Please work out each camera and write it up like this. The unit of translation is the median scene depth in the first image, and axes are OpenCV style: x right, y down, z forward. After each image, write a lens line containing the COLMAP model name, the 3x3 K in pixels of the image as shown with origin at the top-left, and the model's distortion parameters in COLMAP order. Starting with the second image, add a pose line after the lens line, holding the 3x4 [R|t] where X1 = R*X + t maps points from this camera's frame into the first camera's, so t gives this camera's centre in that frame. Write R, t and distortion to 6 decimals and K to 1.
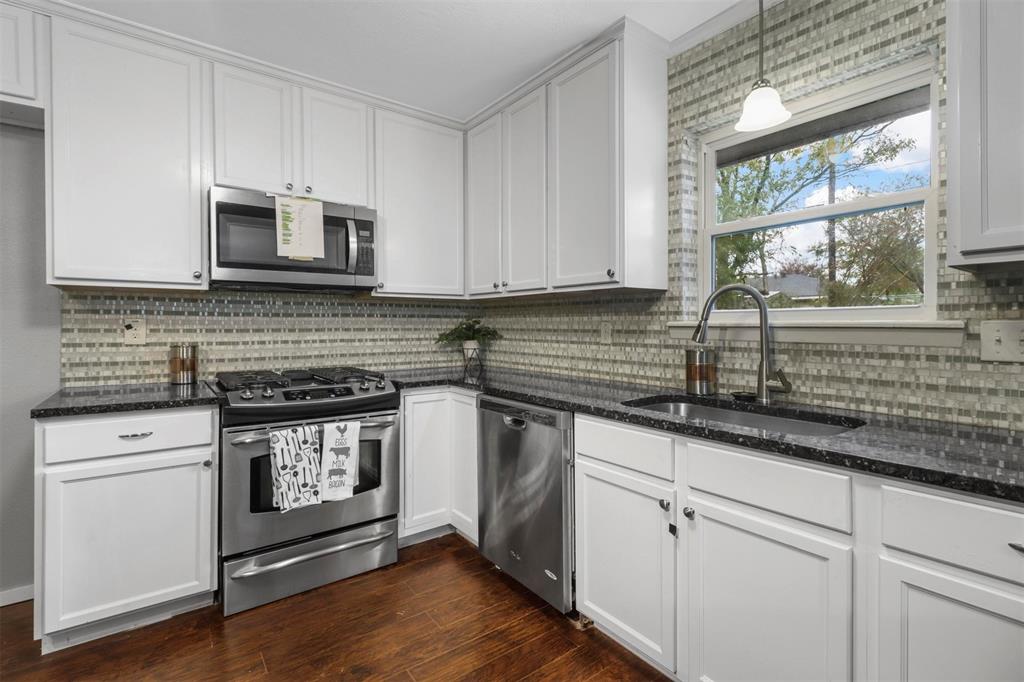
lens RADIAL K [[471.4, 0, 506.1], [0, 471.4, 328.0], [0, 0, 1]] dist [0.005522, -0.002144]
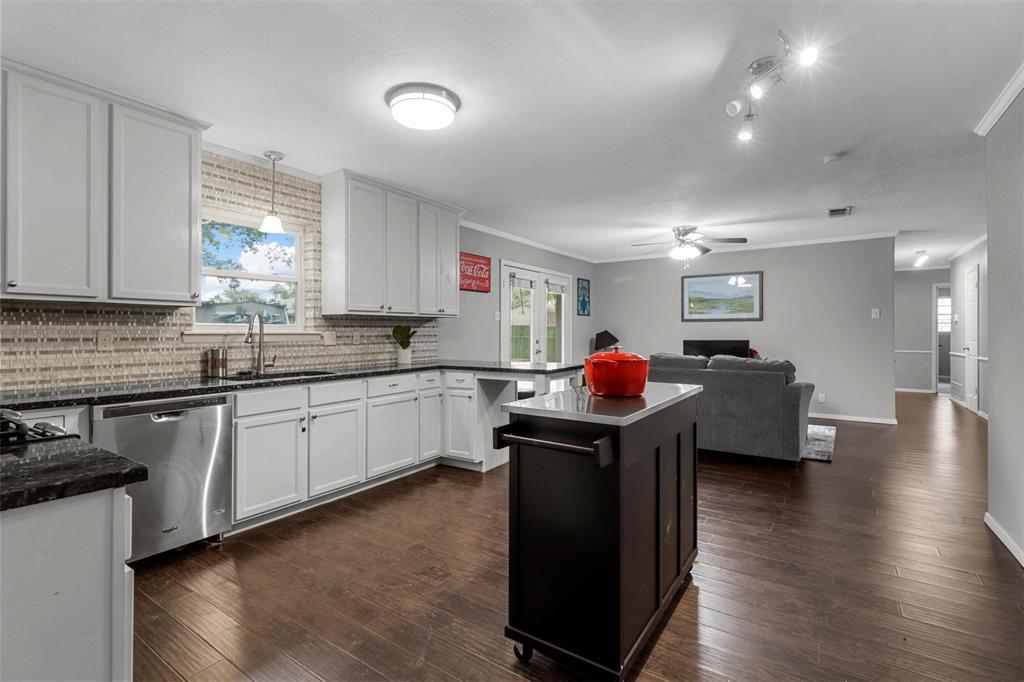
lens RADIAL K [[471.4, 0, 510.8], [0, 471.4, 324.6], [0, 0, 1]] dist [0.005522, -0.002144]
pose [[-0.326627, 0.020594, 0.944929, -1.302550], [0.013466, 0.999763, -0.017134, 0.004694], [-0.945057, 0.007128, -0.326826, 0.542914]]
